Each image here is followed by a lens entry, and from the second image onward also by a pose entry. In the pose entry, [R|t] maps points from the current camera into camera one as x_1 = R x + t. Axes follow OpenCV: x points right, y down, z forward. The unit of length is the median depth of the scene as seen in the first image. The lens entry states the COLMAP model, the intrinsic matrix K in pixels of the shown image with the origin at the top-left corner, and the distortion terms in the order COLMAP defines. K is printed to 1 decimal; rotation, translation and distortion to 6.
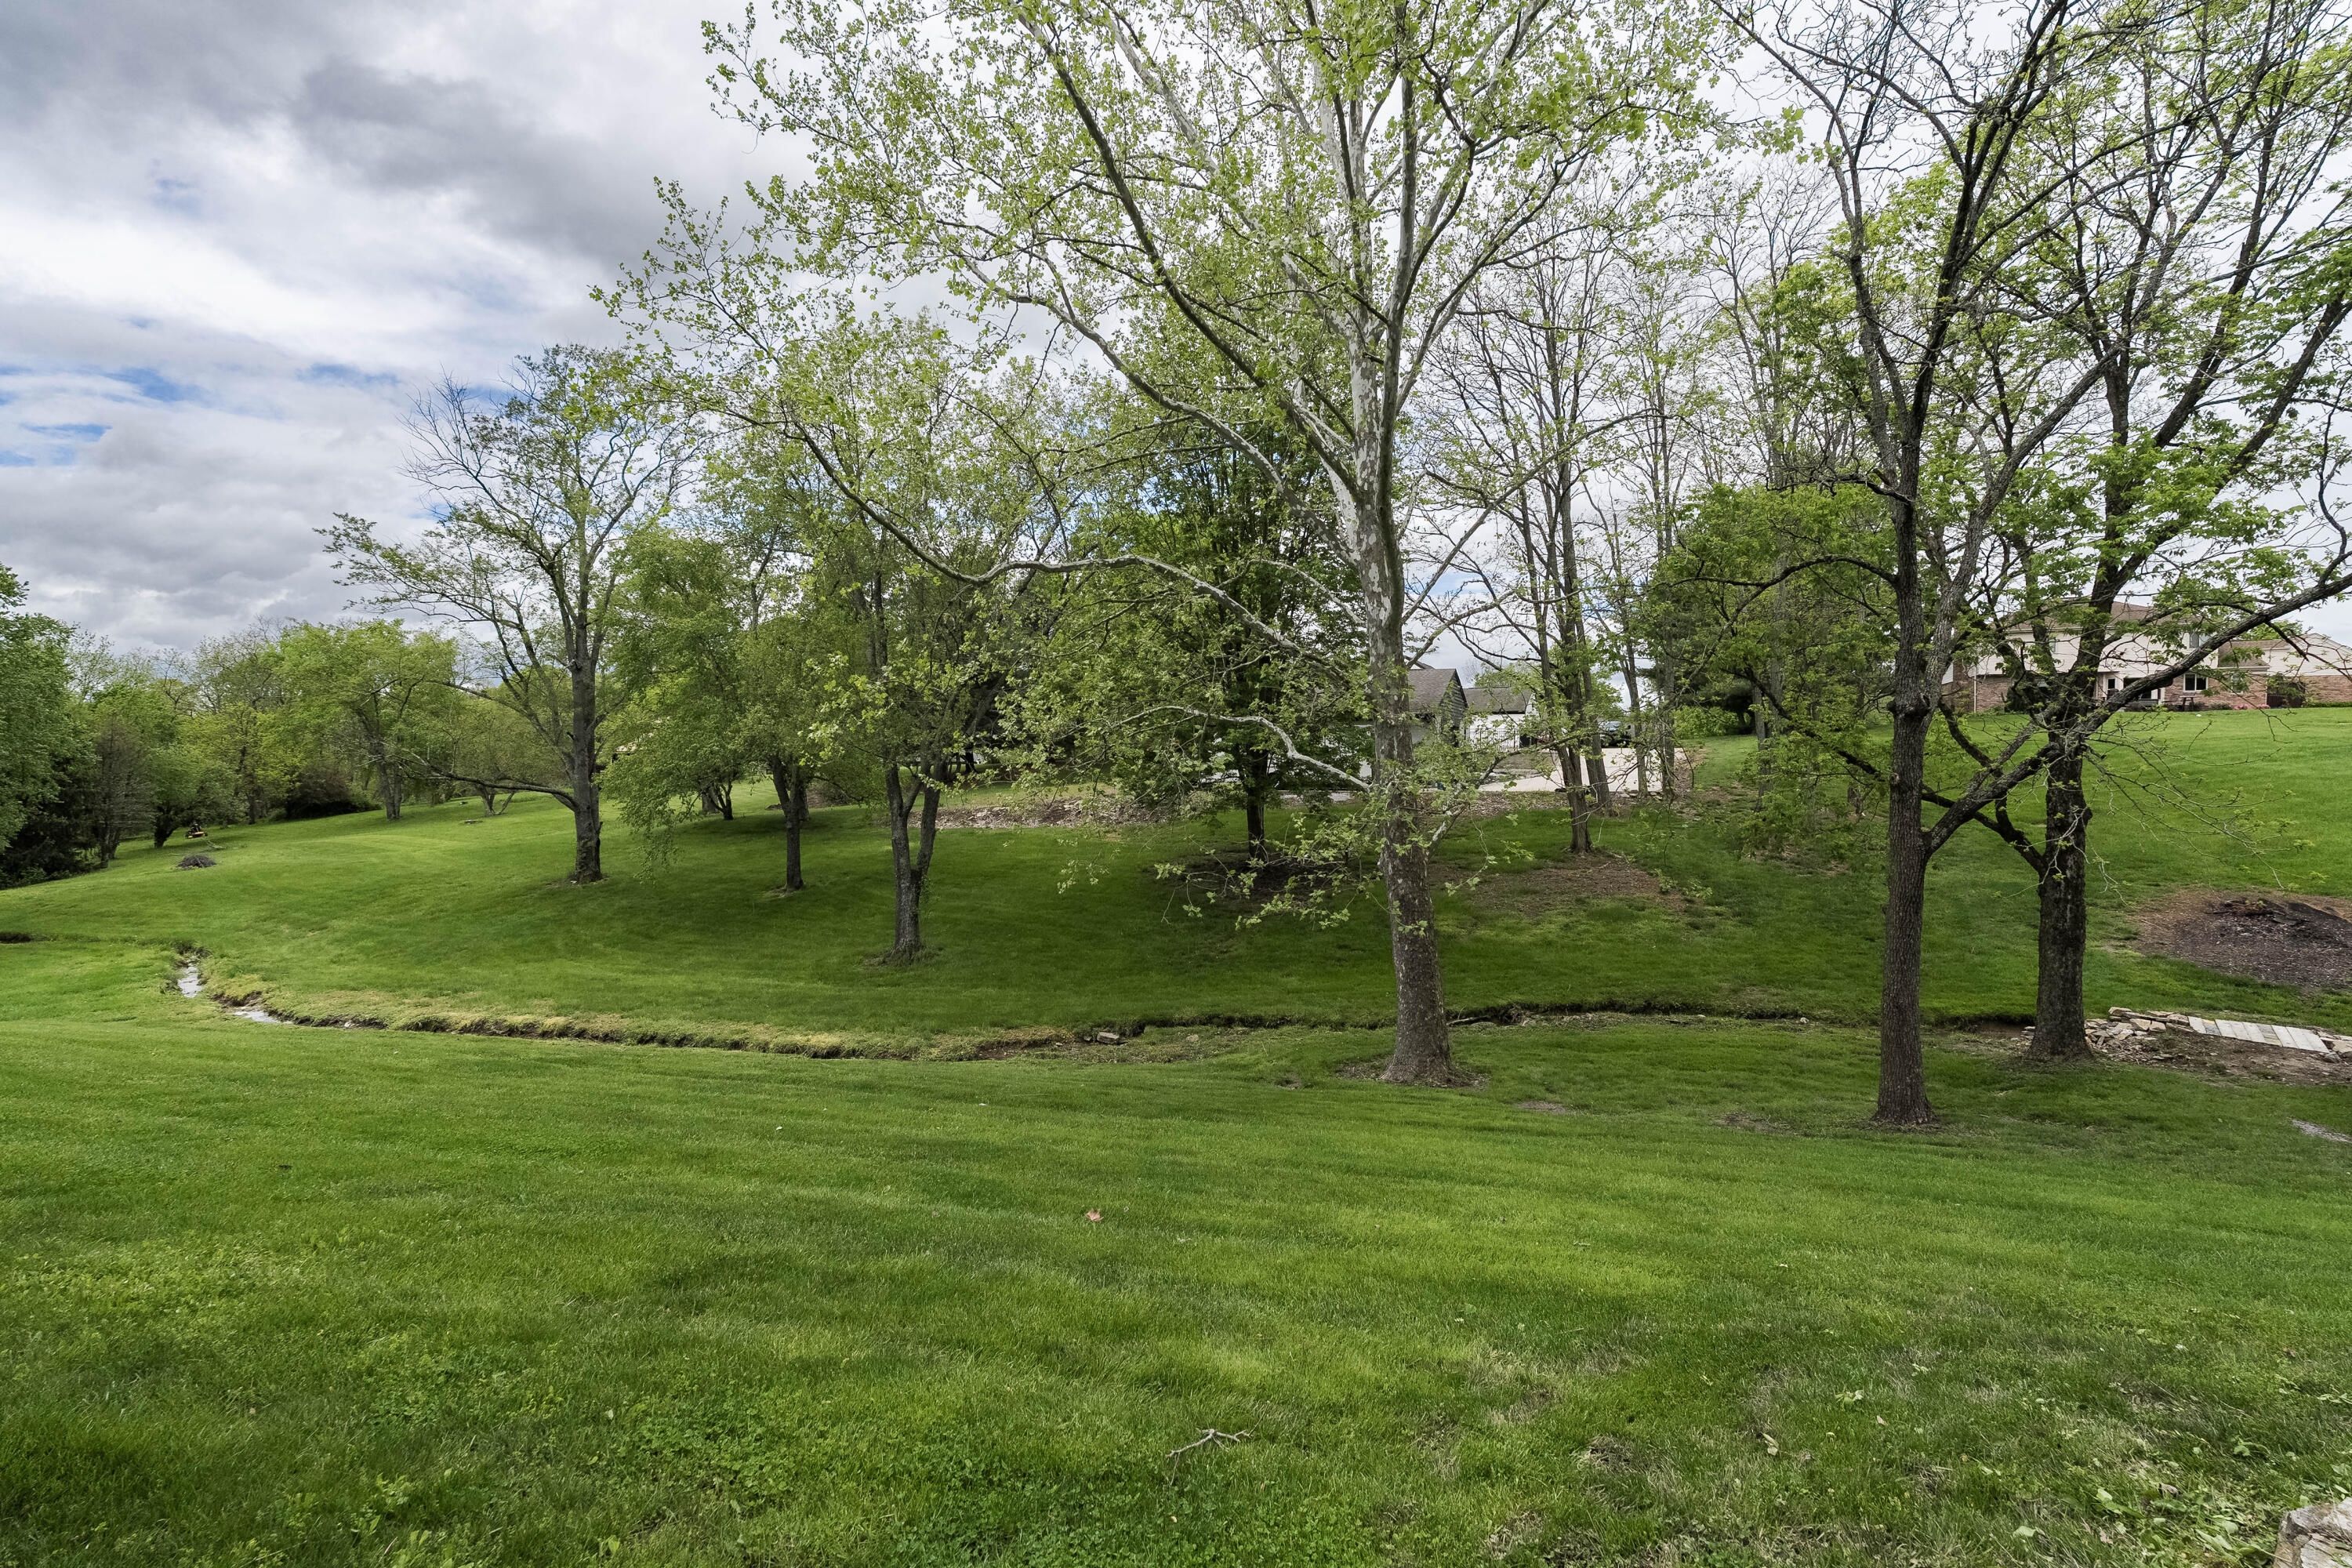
lens RADIAL K [[1027.5, 0, 1180.9], [0, 1027.5, 781.2], [0, 0, 1]] dist [-0.001536, 0.000454]
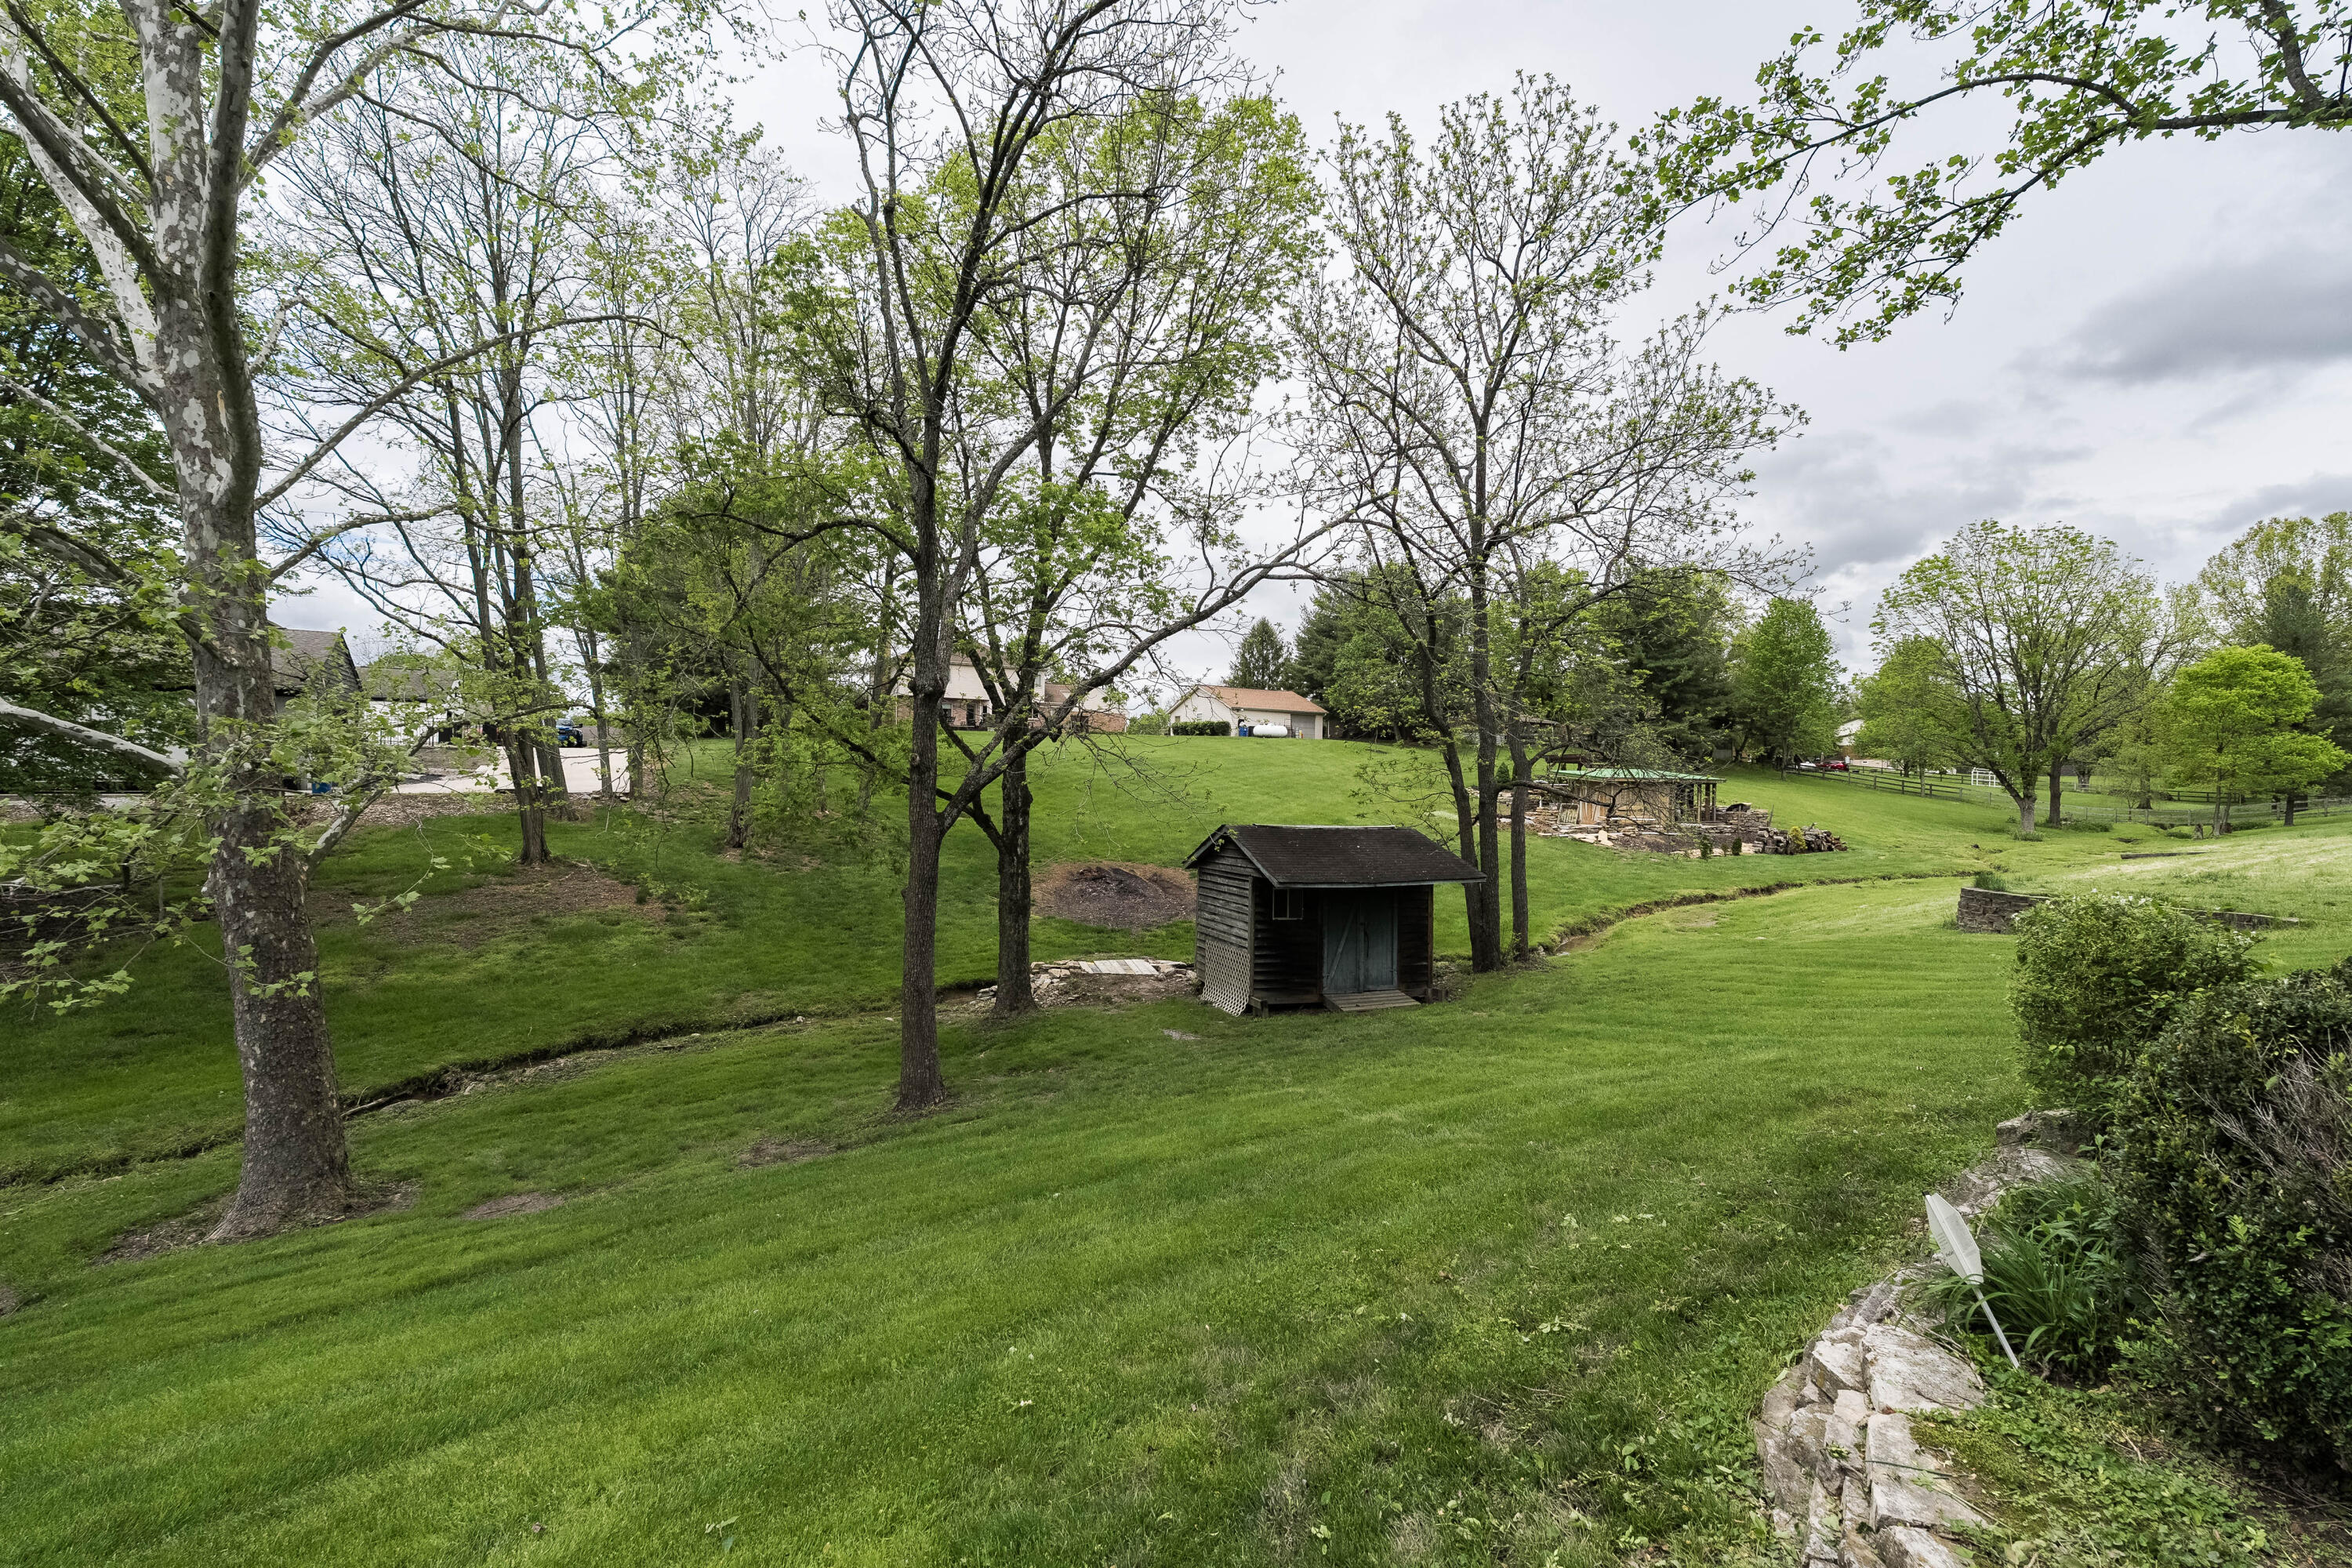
lens RADIAL K [[1027.5, 0, 1189.0], [0, 1027.5, 790.1], [0, 0, 1]] dist [-0.001536, 0.000454]
pose [[0.577074, 0.001319, 0.816691, 0.030474], [0.000499, 0.999998, -0.001967, 0.021768], [-0.816692, 0.001543, 0.577072, 0.162989]]
